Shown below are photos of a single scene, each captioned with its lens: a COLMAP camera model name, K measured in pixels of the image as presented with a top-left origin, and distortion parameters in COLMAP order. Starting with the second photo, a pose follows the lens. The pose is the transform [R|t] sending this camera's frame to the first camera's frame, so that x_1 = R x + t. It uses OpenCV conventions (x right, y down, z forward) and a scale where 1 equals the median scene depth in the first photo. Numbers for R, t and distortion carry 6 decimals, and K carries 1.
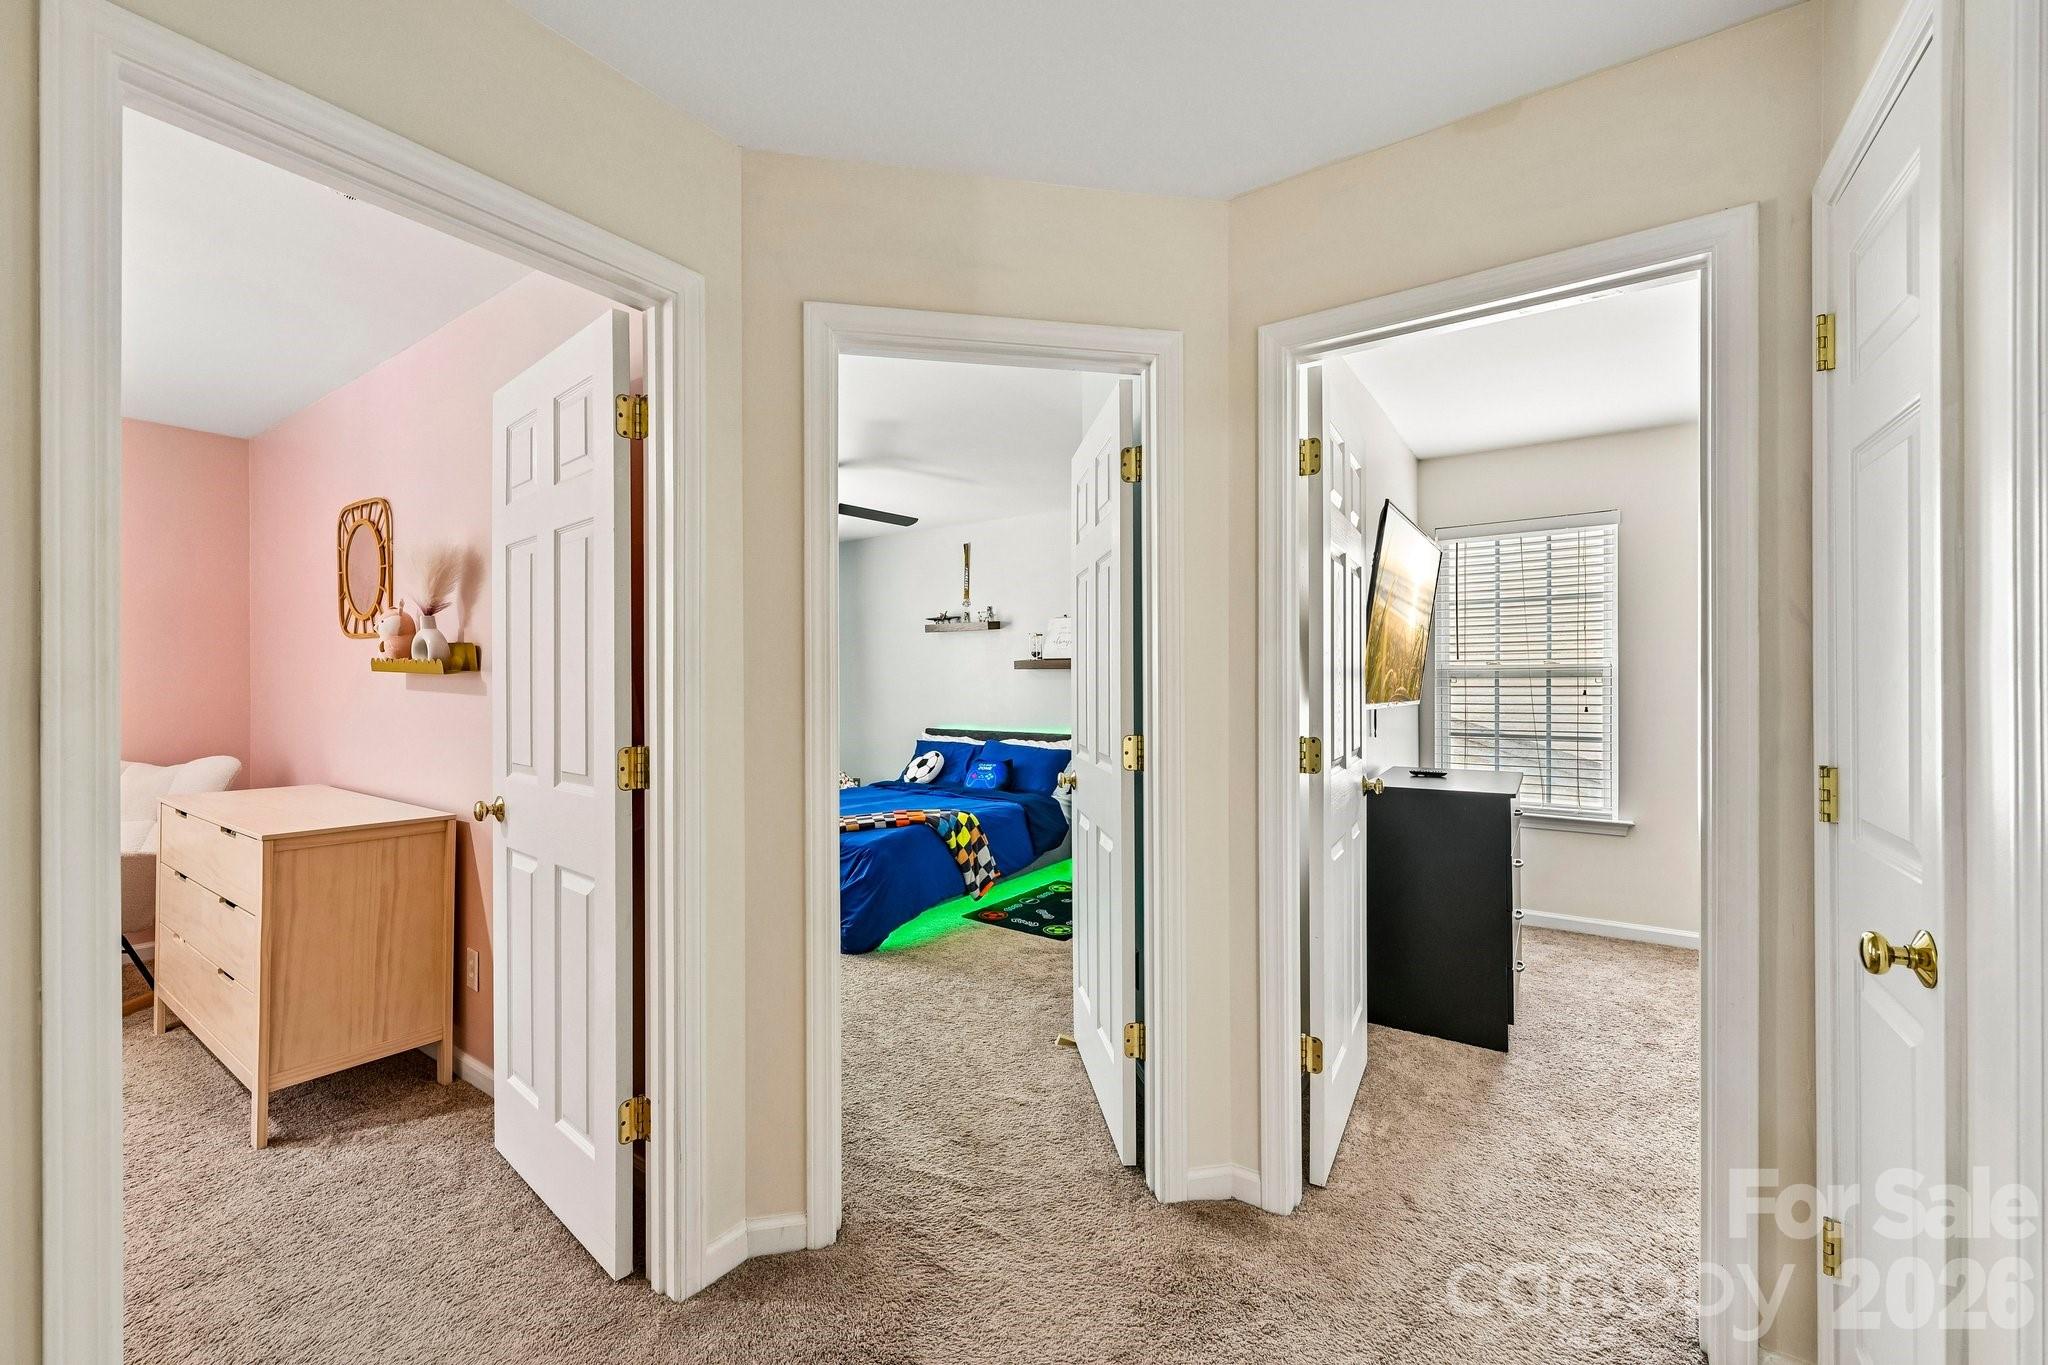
lens RADIAL K [[823.2, 0, 1023.0], [0, 823.2, 678.6], [0, 0, 1]] dist [-0.003606, 0.000235]
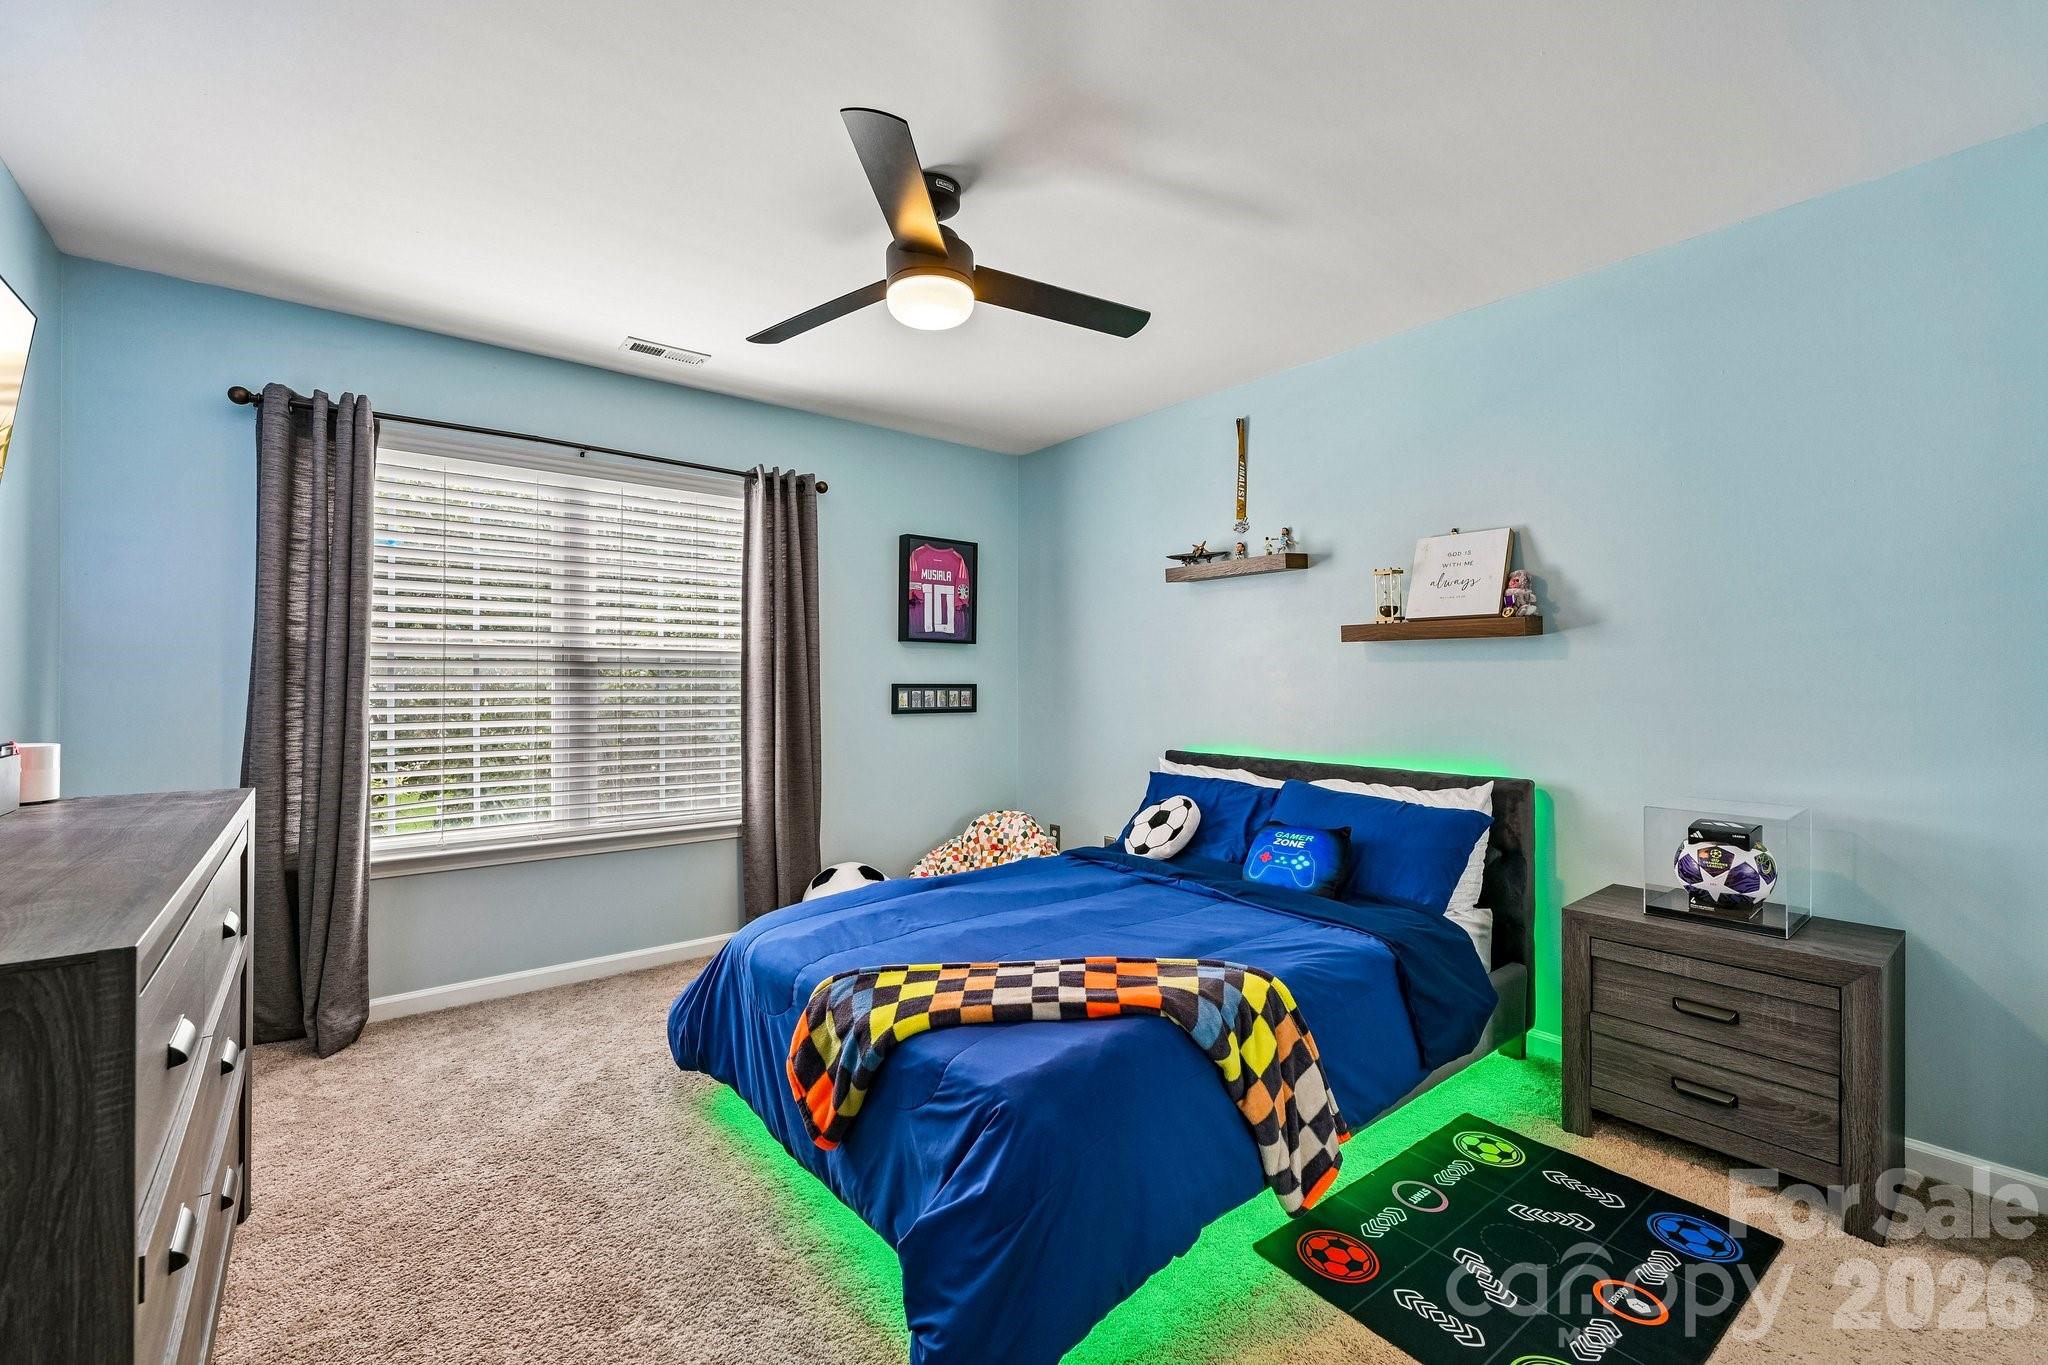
lens RADIAL K [[890.7, 0, 1009.3], [0, 890.7, 670.8], [0, 0, 1]] dist [0.010388, -0.000040]
pose [[0.956862, 0.002977, -0.290527, -0.049963], [-0.006080, 0.999934, -0.009780, 0.013989], [0.290478, 0.011125, 0.956817, 0.439979]]
